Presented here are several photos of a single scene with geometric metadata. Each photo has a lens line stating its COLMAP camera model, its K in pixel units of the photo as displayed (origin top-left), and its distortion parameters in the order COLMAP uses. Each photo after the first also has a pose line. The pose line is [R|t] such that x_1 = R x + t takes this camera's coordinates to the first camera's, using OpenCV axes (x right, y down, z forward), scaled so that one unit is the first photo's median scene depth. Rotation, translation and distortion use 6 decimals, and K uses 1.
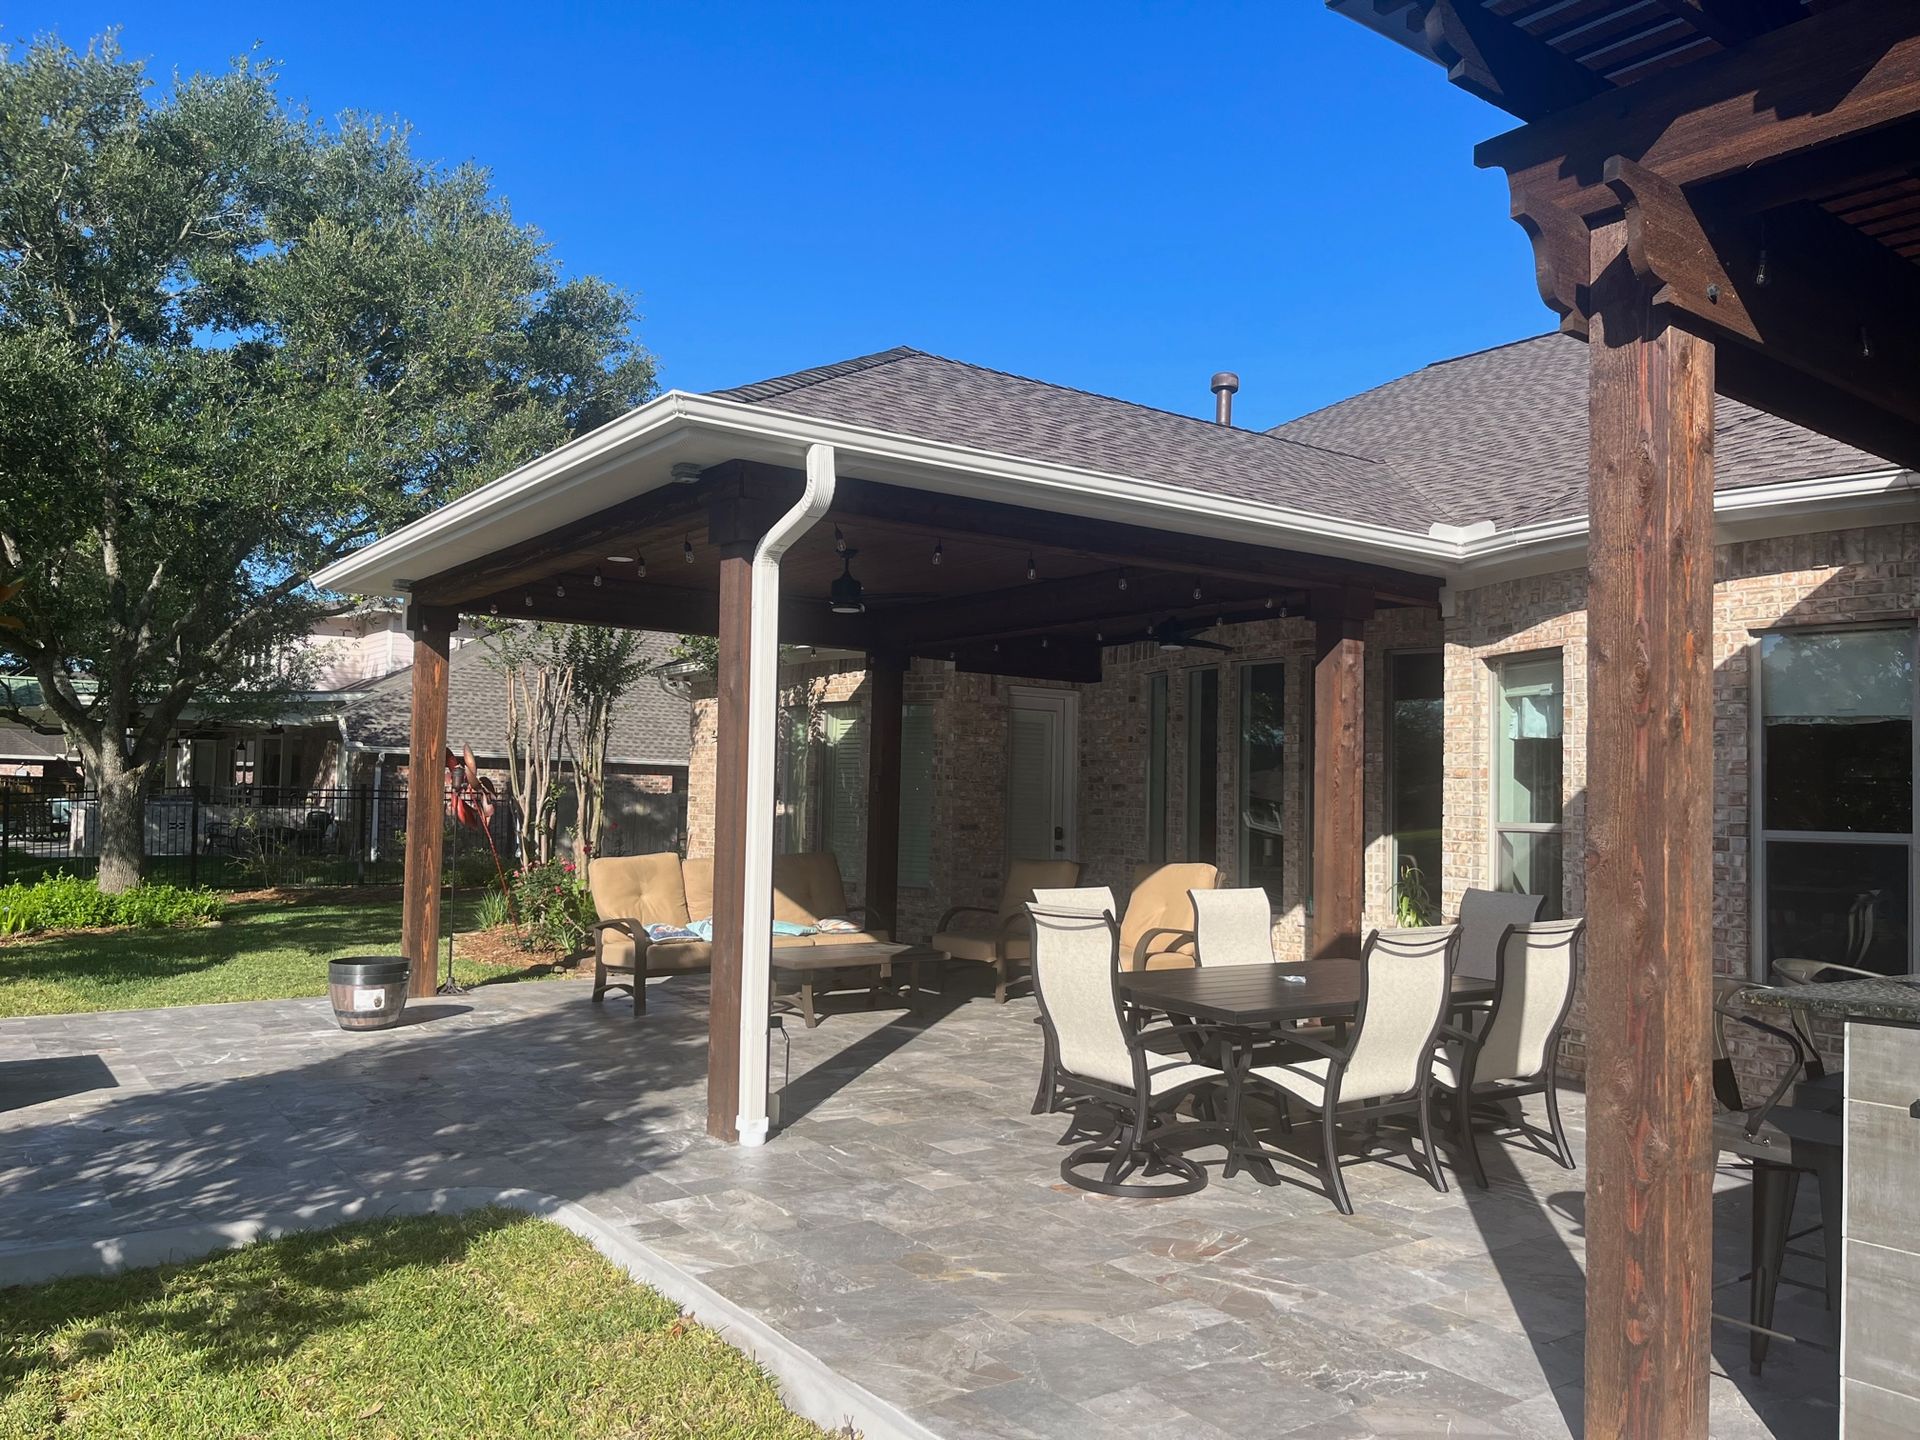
lens RADIAL K [[1484.3, 0, 961.4], [0, 1484.3, 723.8], [0, 0, 1]] dist [0.022199, -0.007283]
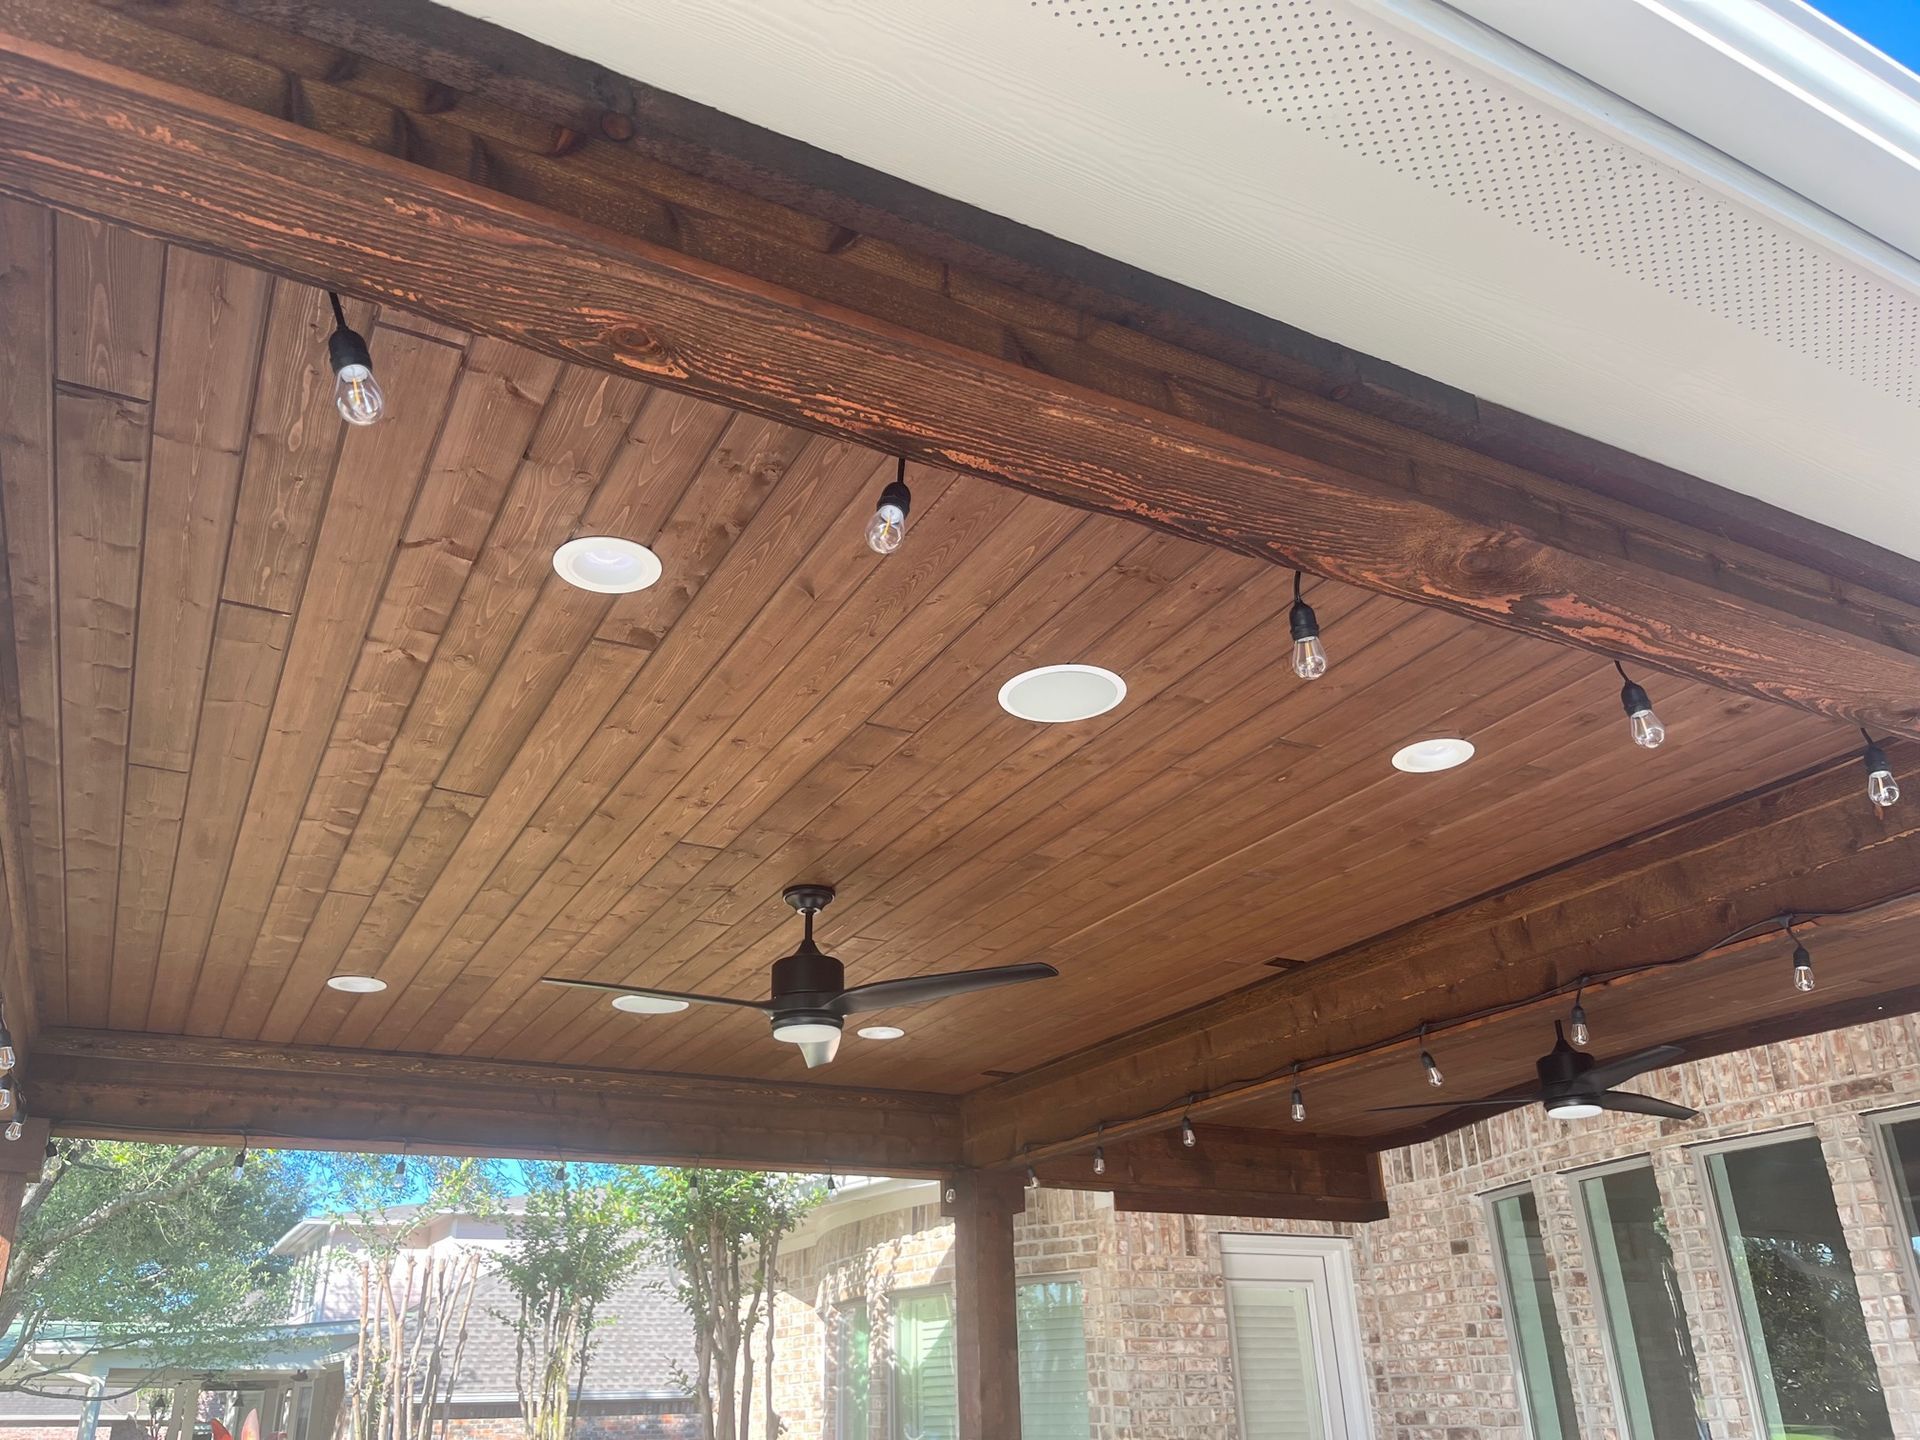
lens RADIAL K [[1484.3, 0, 954.3], [0, 1484.3, 725.6], [0, 0, 1]] dist [0.022199, -0.007283]
pose [[0.990891, -0.097504, -0.092887, 0.005124], [0.056127, 0.926011, -0.373300, -0.000567], [0.122413, 0.364686, 0.923049, 0.427239]]
